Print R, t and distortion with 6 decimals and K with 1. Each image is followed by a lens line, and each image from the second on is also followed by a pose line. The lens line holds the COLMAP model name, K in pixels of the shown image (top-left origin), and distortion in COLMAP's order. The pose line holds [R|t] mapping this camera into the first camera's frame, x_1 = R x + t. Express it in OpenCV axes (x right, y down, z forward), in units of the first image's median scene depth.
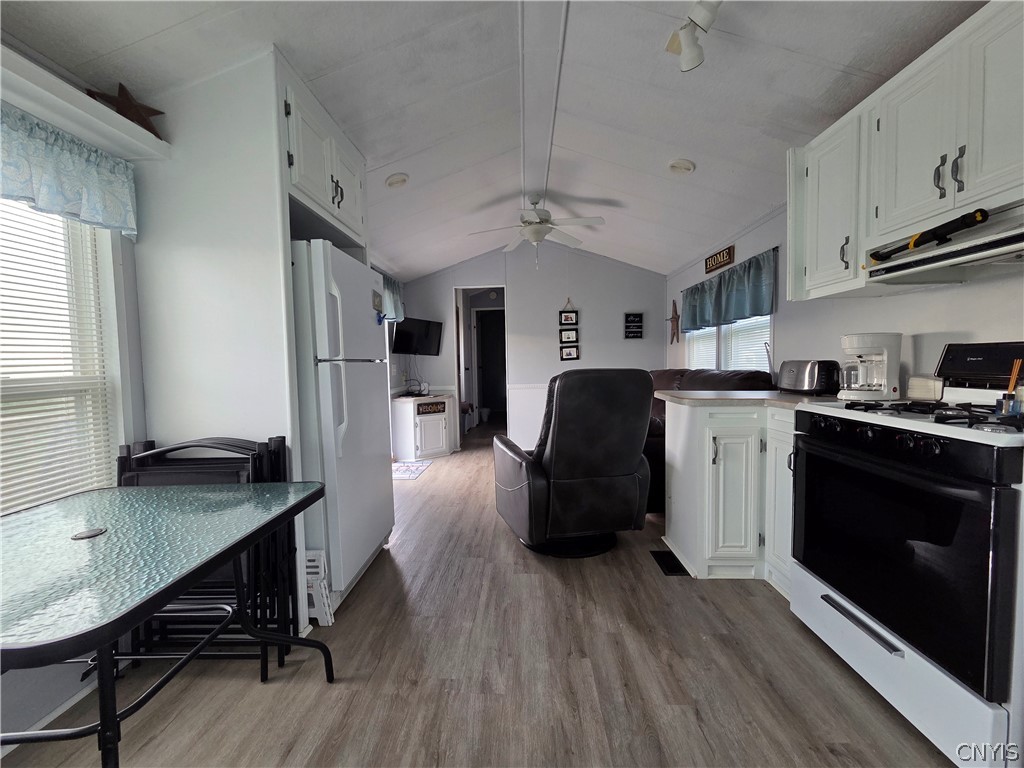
lens RADIAL K [[417.4, 0, 509.3], [0, 417.4, 381.2], [0, 0, 1]] dist [0.000940, 0.000142]
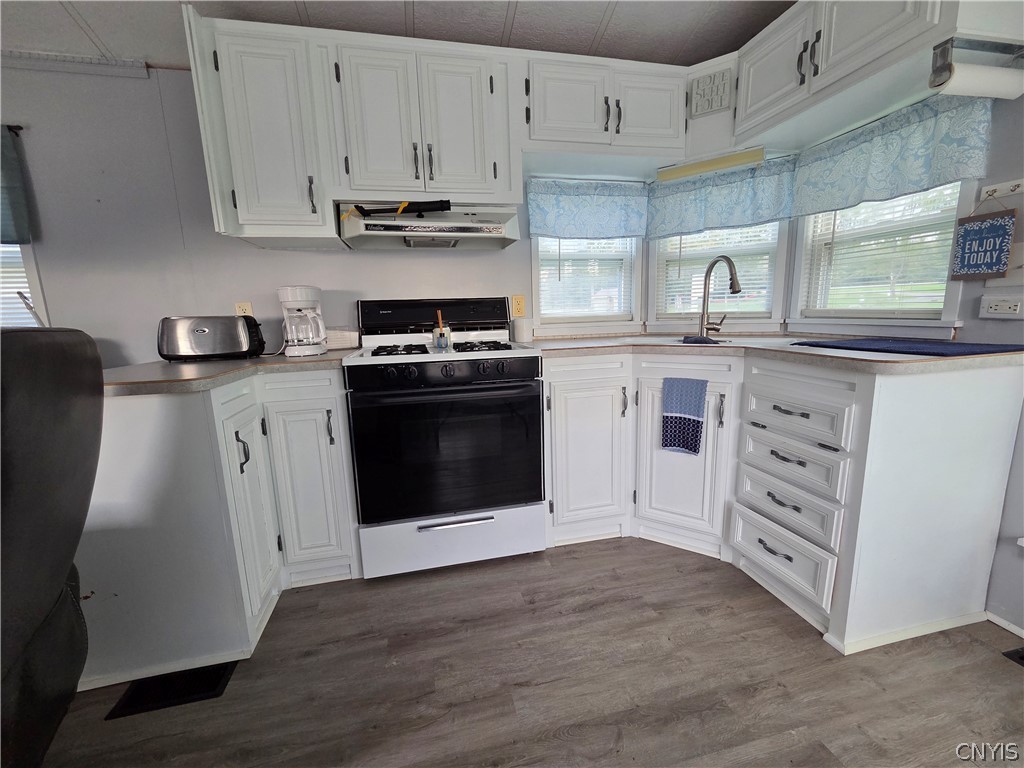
lens RADIAL K [[417.4, 0, 507.0], [0, 417.4, 386.2], [0, 0, 1]] dist [0.000940, 0.000142]
pose [[-0.256879, -0.136632, 0.956737, -0.270519], [0.080542, 0.983486, 0.162077, -0.006201], [-0.963082, 0.118692, -0.241632, 0.942941]]
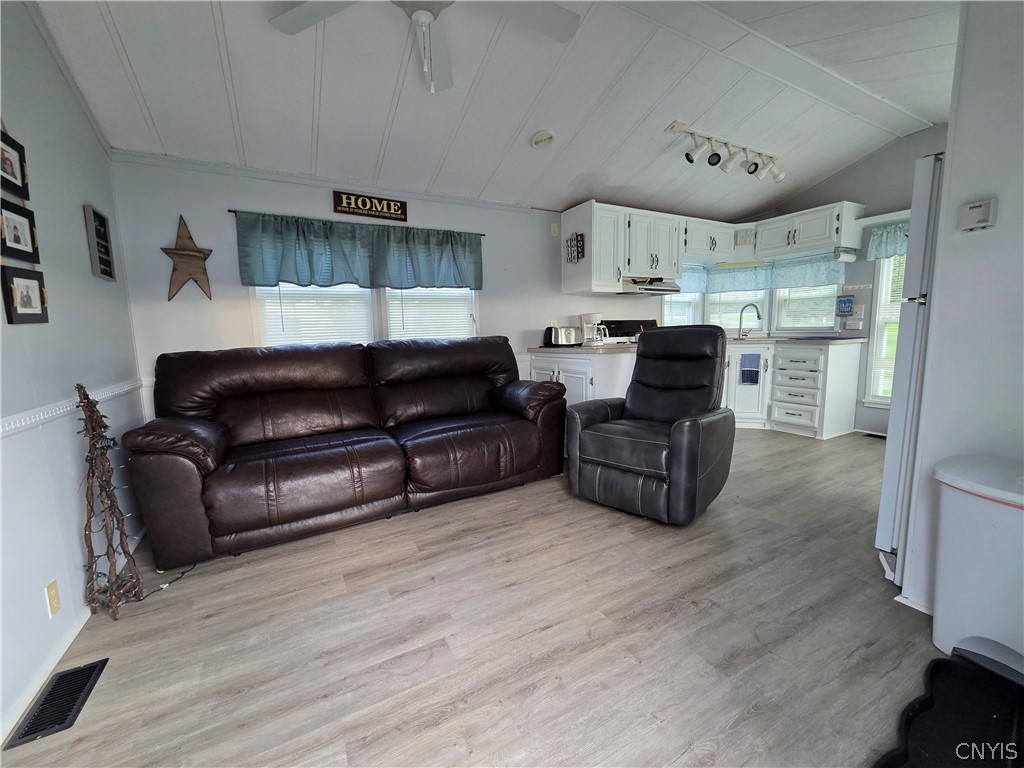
lens RADIAL K [[417.4, 0, 509.8], [0, 417.4, 387.8], [0, 0, 1]] dist [0.000940, 0.000142]
pose [[-0.514236, -0.073289, 0.854511, -0.838330], [0.076903, 0.988388, 0.131051, -0.064573], [-0.854194, 0.133105, -0.502629, 2.885152]]
